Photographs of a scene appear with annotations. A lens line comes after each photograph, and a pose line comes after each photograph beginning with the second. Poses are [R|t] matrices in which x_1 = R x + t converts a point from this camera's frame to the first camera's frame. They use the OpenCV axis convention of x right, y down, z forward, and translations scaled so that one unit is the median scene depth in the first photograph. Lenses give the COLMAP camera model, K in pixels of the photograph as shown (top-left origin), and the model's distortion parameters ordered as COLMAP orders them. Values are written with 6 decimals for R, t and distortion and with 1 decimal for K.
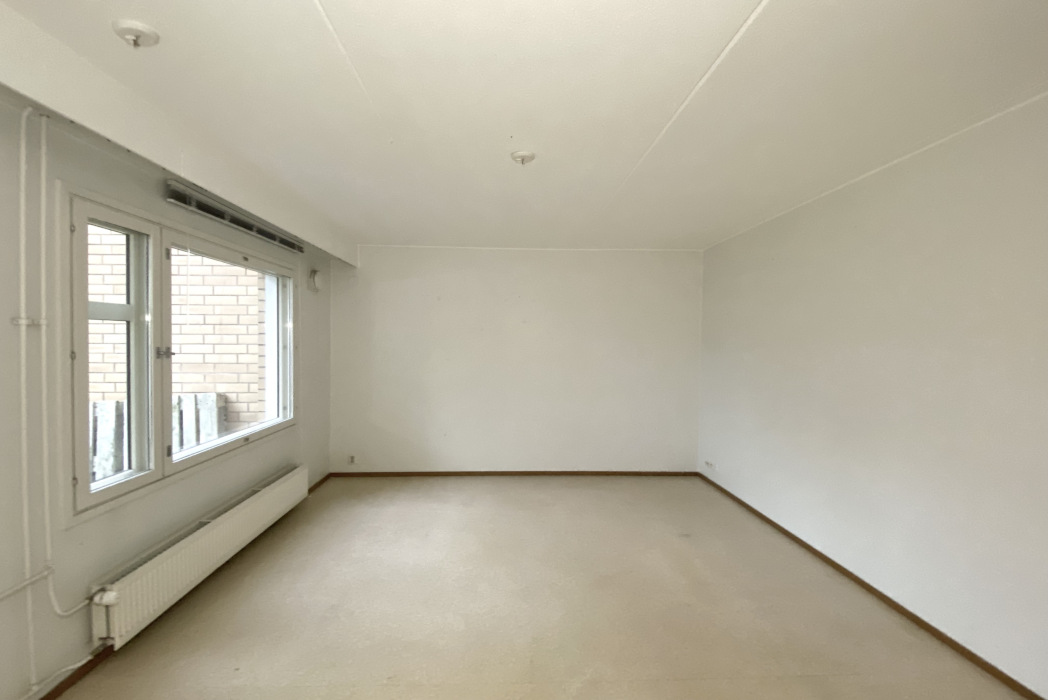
lens RADIAL K [[502.7, 0, 524.0], [0, 502.7, 350.0], [0, 0, 1]] dist [0.001069, 0.000122]
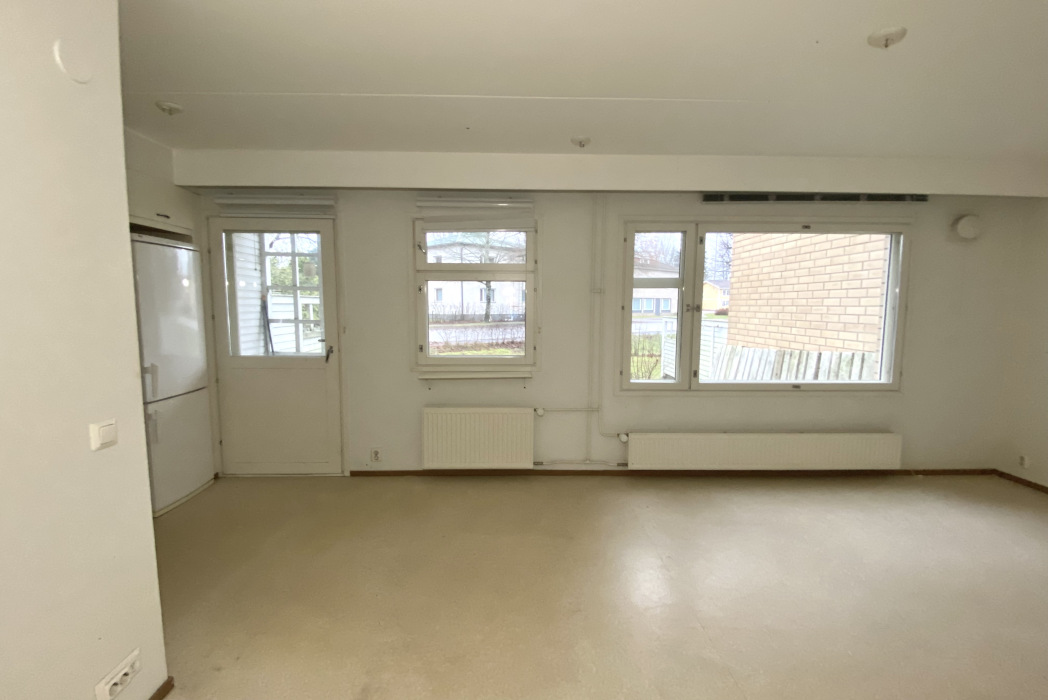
lens RADIAL K [[475.1, 0, 524.0], [0, 475.1, 350.0], [0, 0, 1]] dist [0.000782, -0.000142]
pose [[-0.036718, 0.090486, -0.995221, 0.725370], [-0.026166, 0.995464, 0.091473, 0.014026], [0.998983, 0.029400, -0.034184, 0.543580]]
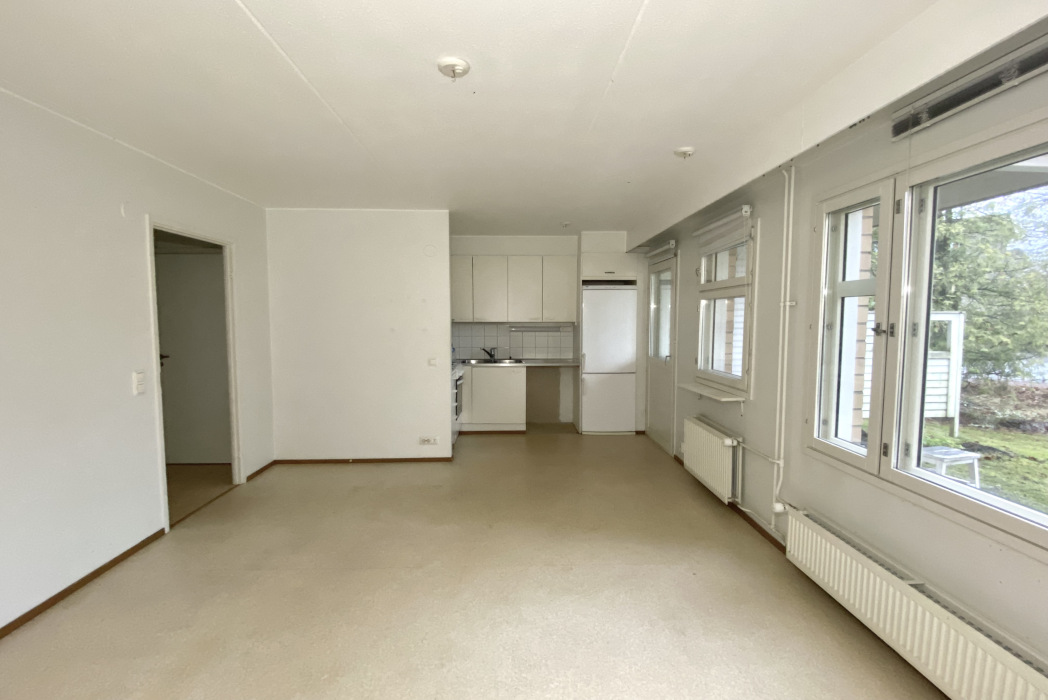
lens RADIAL K [[475.1, 0, 524.0], [0, 475.1, 350.0], [0, 0, 1]] dist [0.000782, -0.000142]
pose [[-0.999935, -0.010029, 0.005429, -0.118845], [-0.009489, 0.995733, 0.091796, -0.027765], [-0.006327, 0.091738, -0.995763, 1.786799]]
